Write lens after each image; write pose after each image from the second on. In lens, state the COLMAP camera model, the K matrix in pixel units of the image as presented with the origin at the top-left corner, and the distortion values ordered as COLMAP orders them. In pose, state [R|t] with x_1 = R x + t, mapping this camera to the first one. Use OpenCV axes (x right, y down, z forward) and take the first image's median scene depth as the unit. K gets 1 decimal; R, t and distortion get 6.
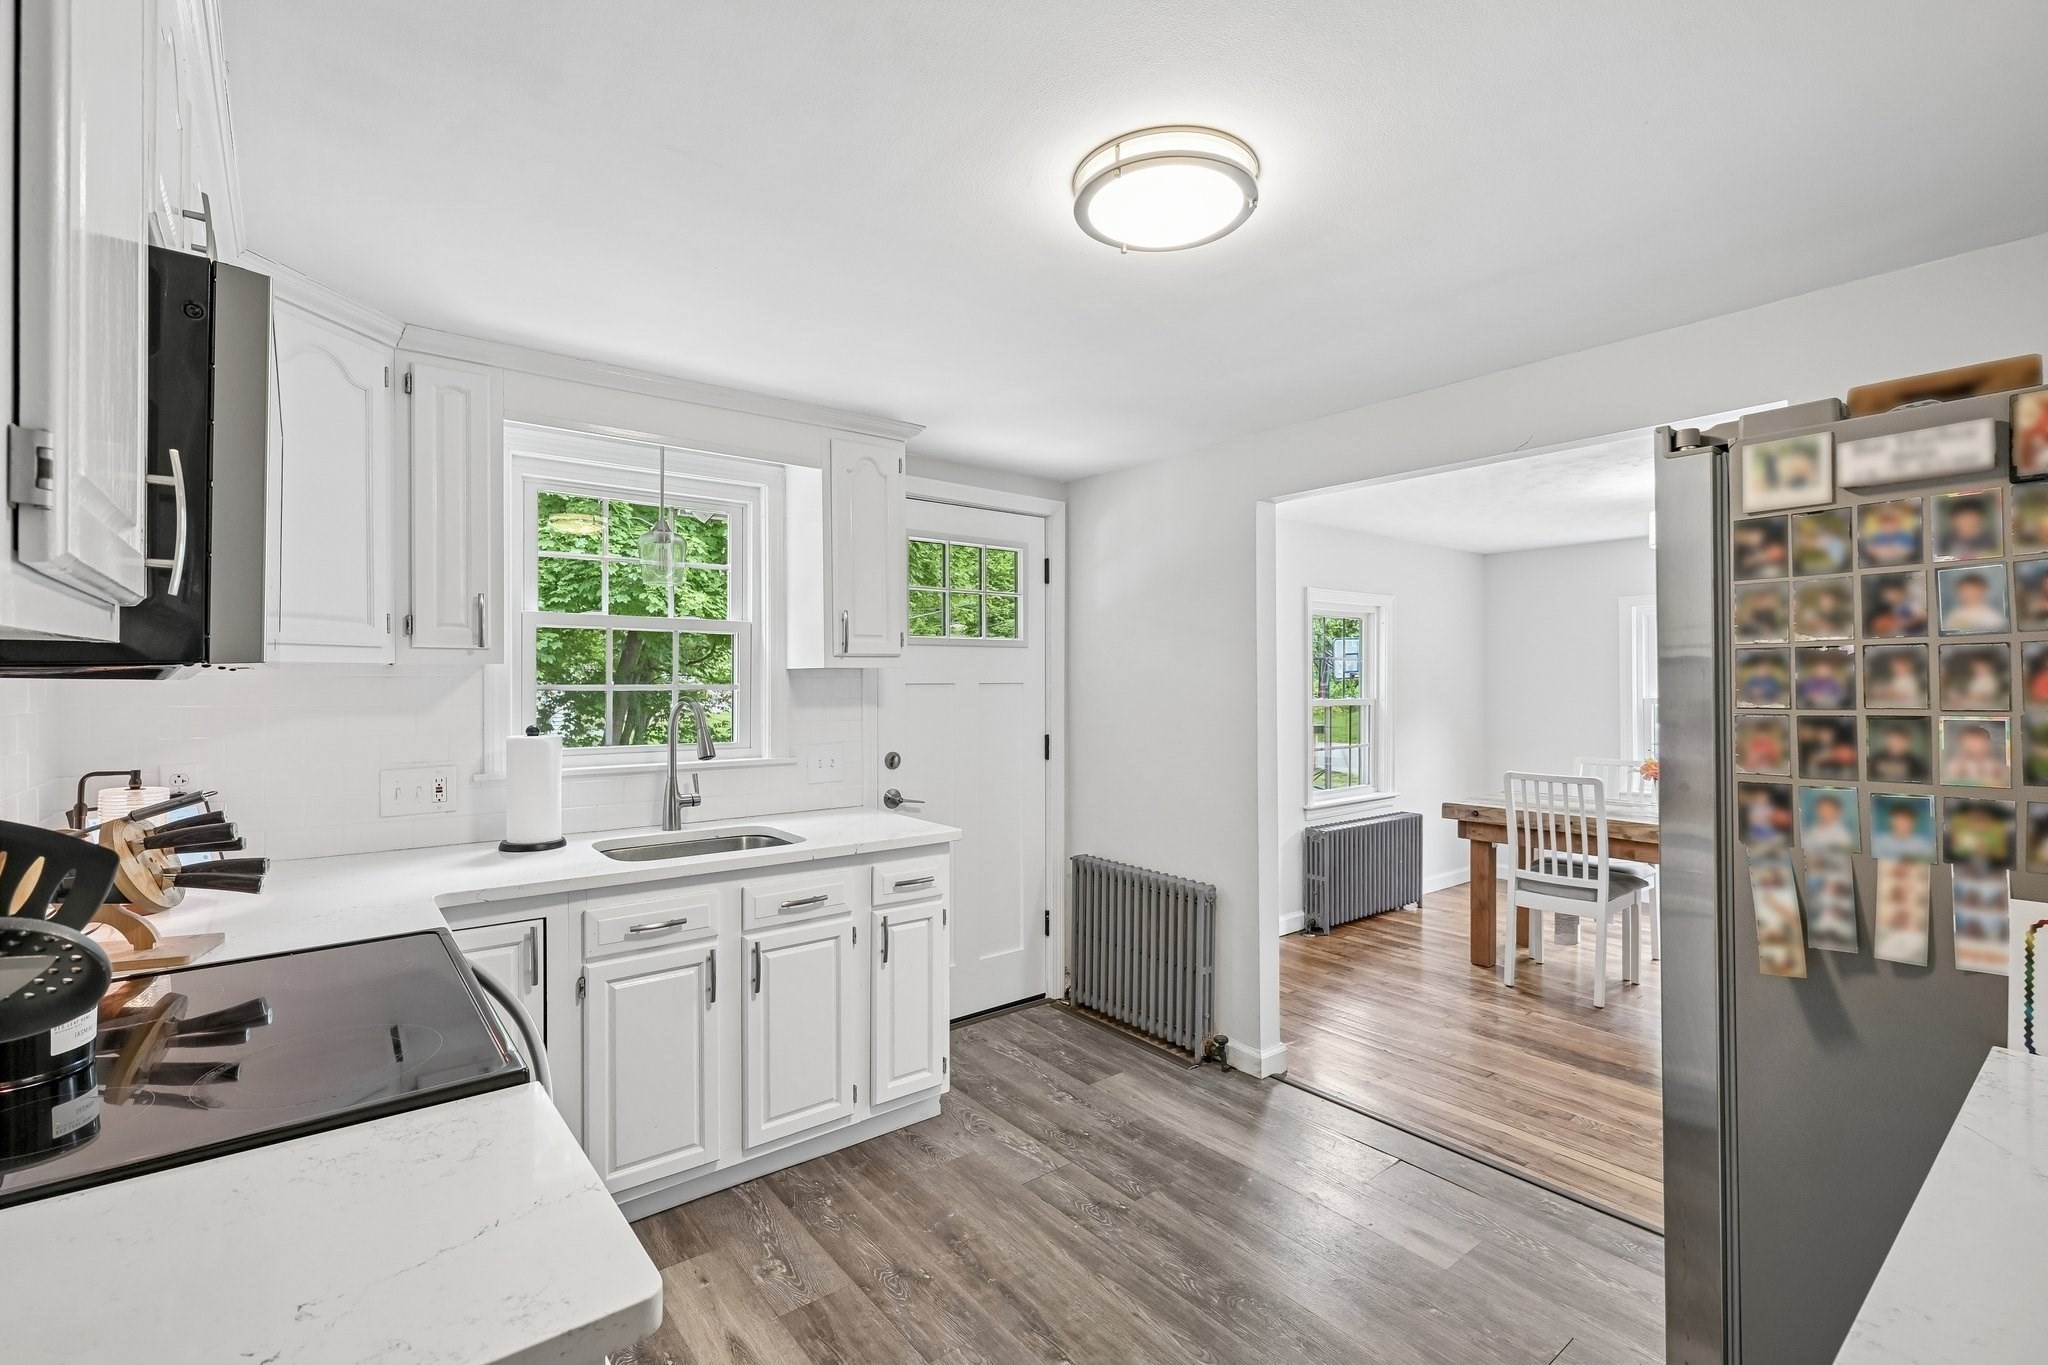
lens RADIAL K [[914.0, 0, 1022.8], [0, 914.0, 683.5], [0, 0, 1]] dist [0.000284, -0.000070]
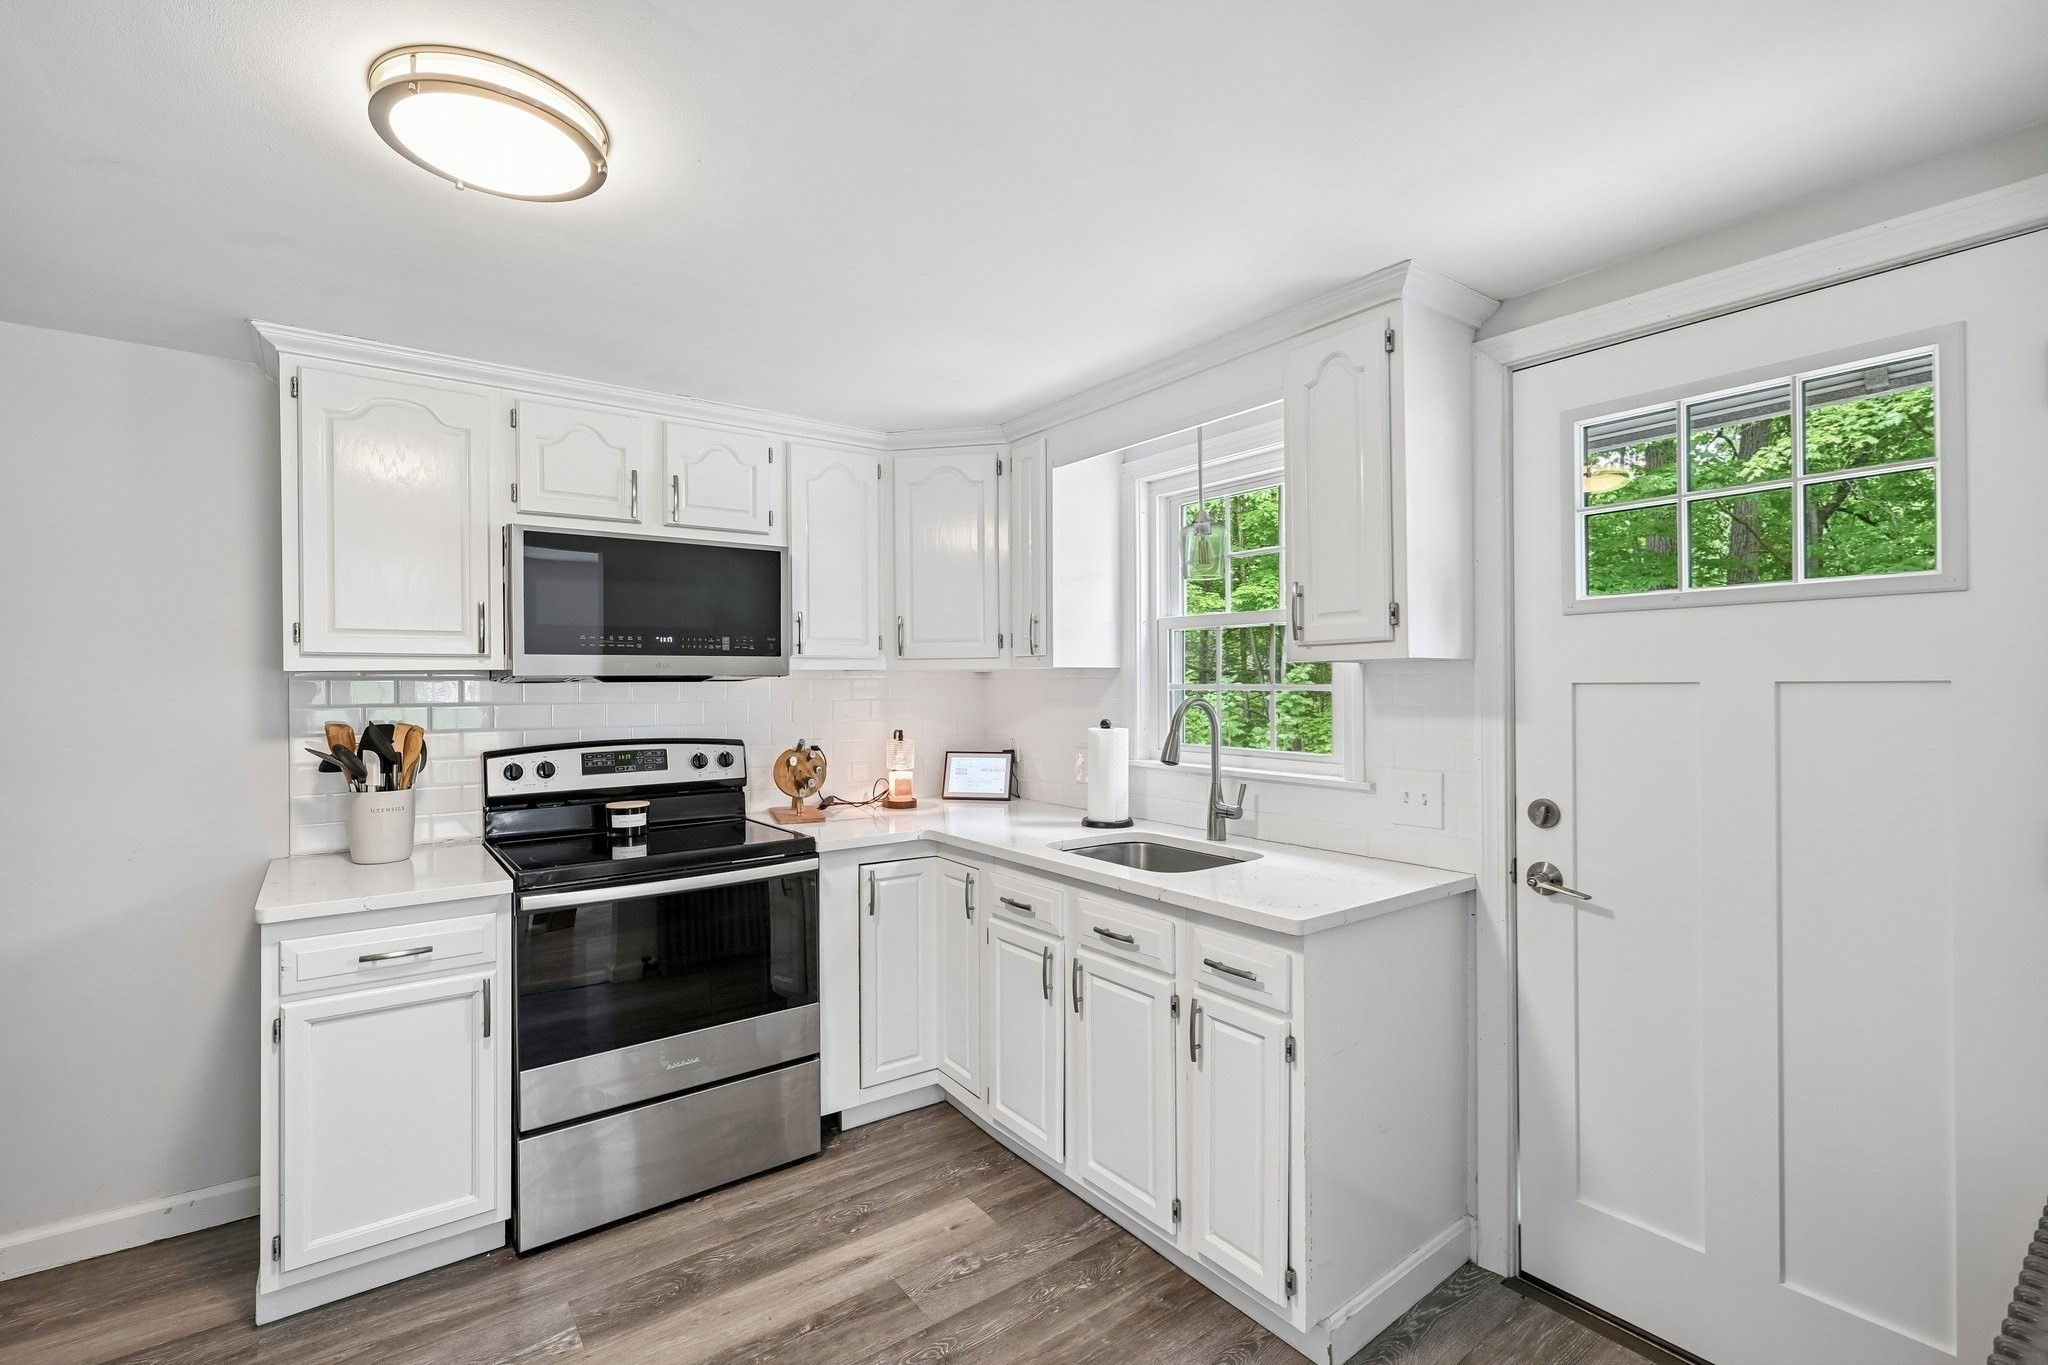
lens RADIAL K [[914.0, 0, 1022.8], [0, 914.0, 683.5], [0, 0, 1]] dist [0.000284, -0.000070]
pose [[-0.033646, 0.000999, -0.999433, 0.794329], [0.003153, 0.999995, 0.000893, -0.001421], [0.999429, -0.003121, -0.033649, 1.194182]]
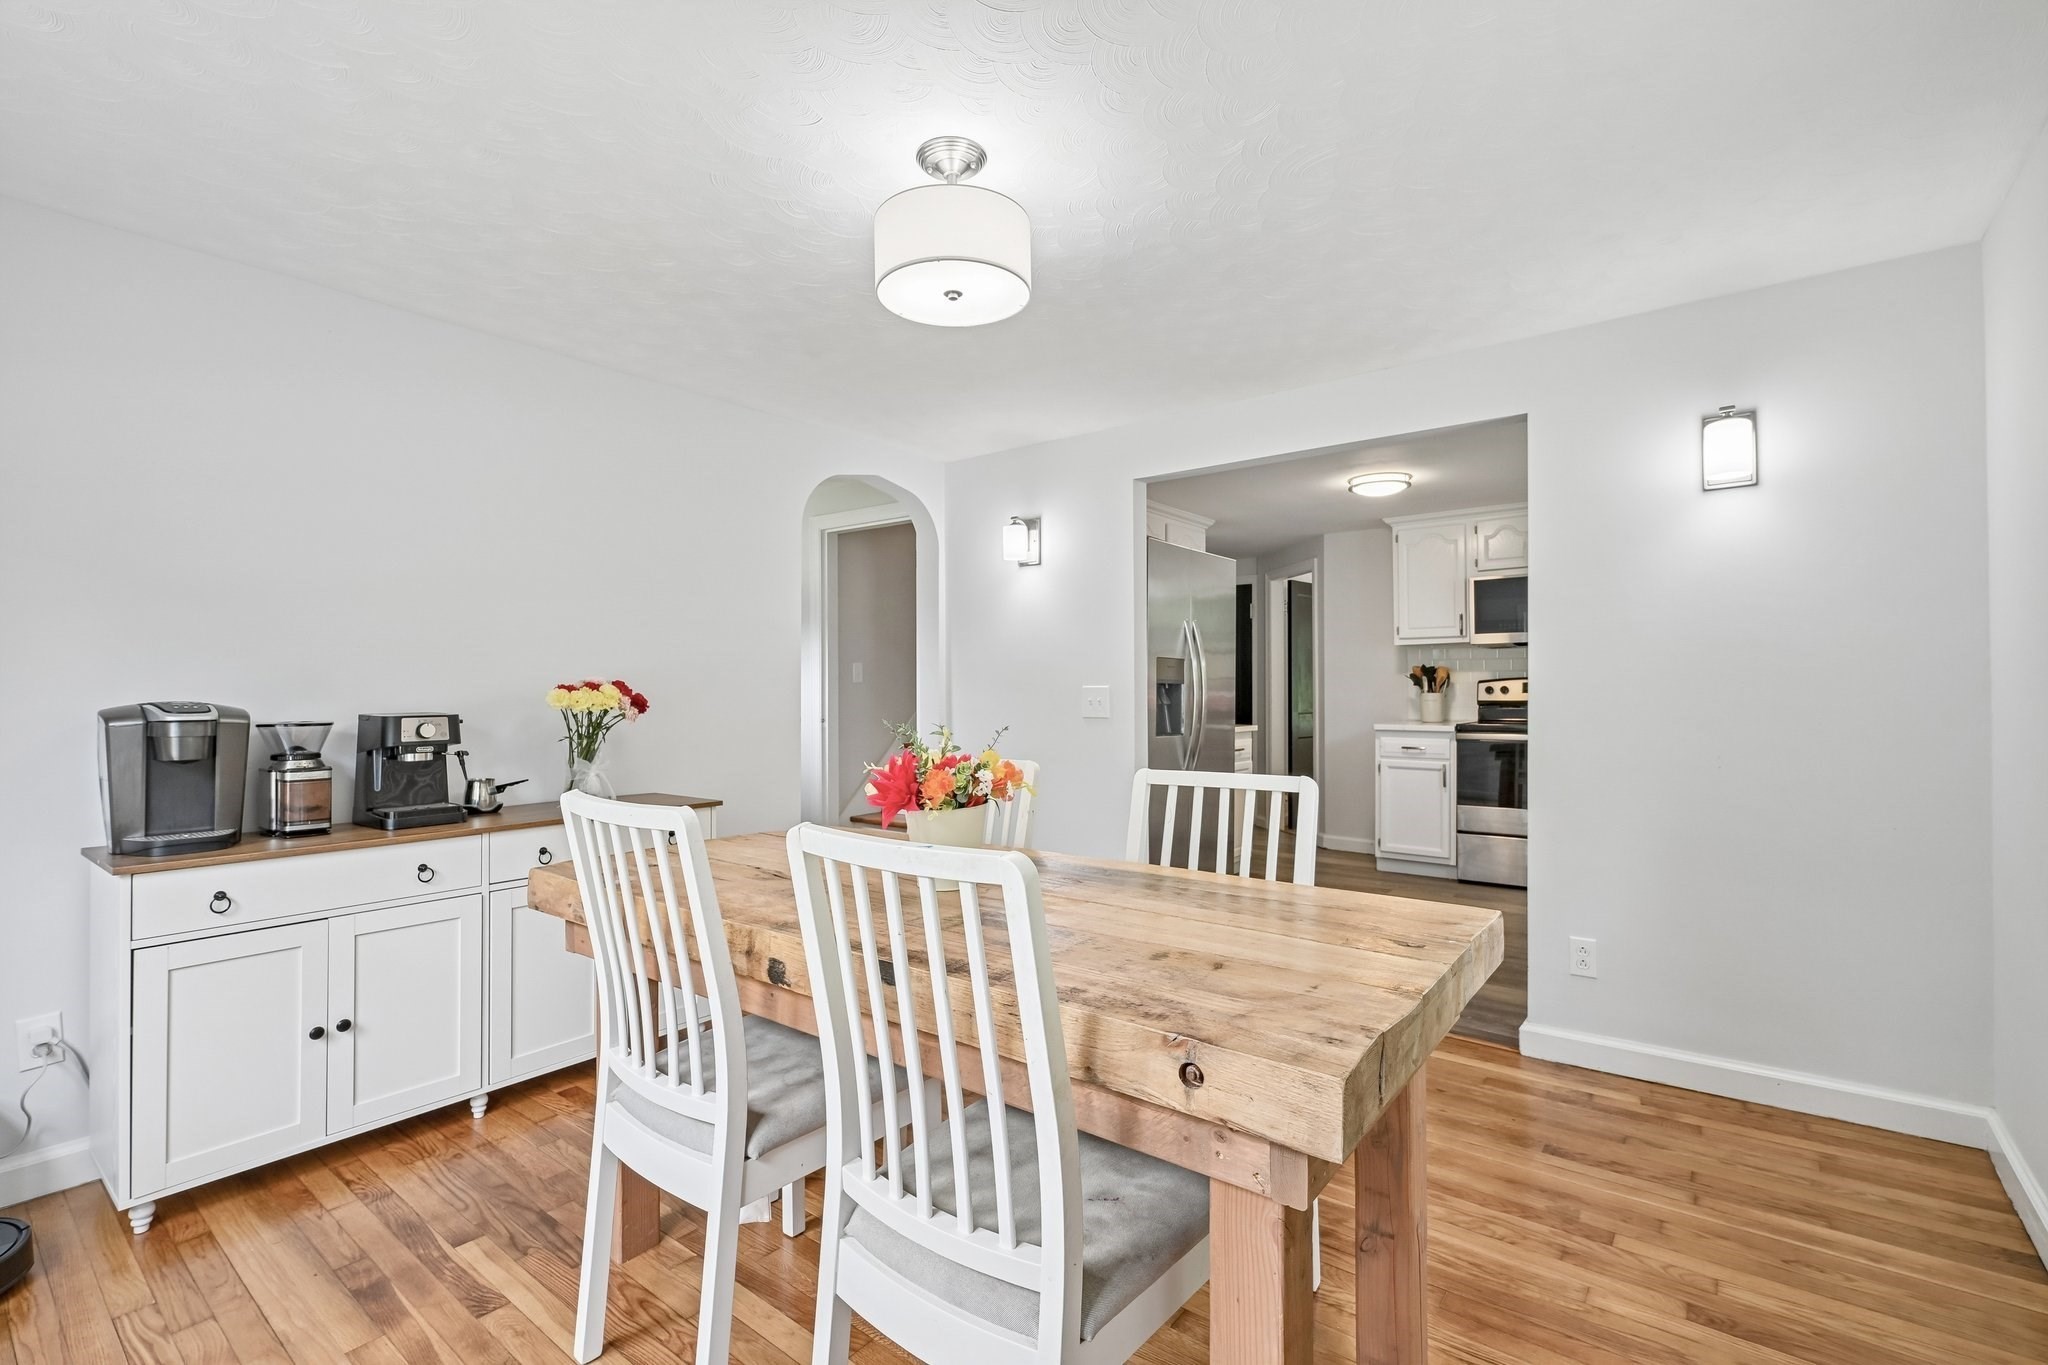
lens RADIAL K [[914.0, 0, 1022.8], [0, 914.0, 683.5], [0, 0, 1]] dist [0.000284, -0.000070]
pose [[-0.972691, 0.003288, -0.232079, 1.510630], [0.004170, 0.999986, -0.003310, 0.101443], [0.232065, -0.004188, -0.972691, 2.722882]]
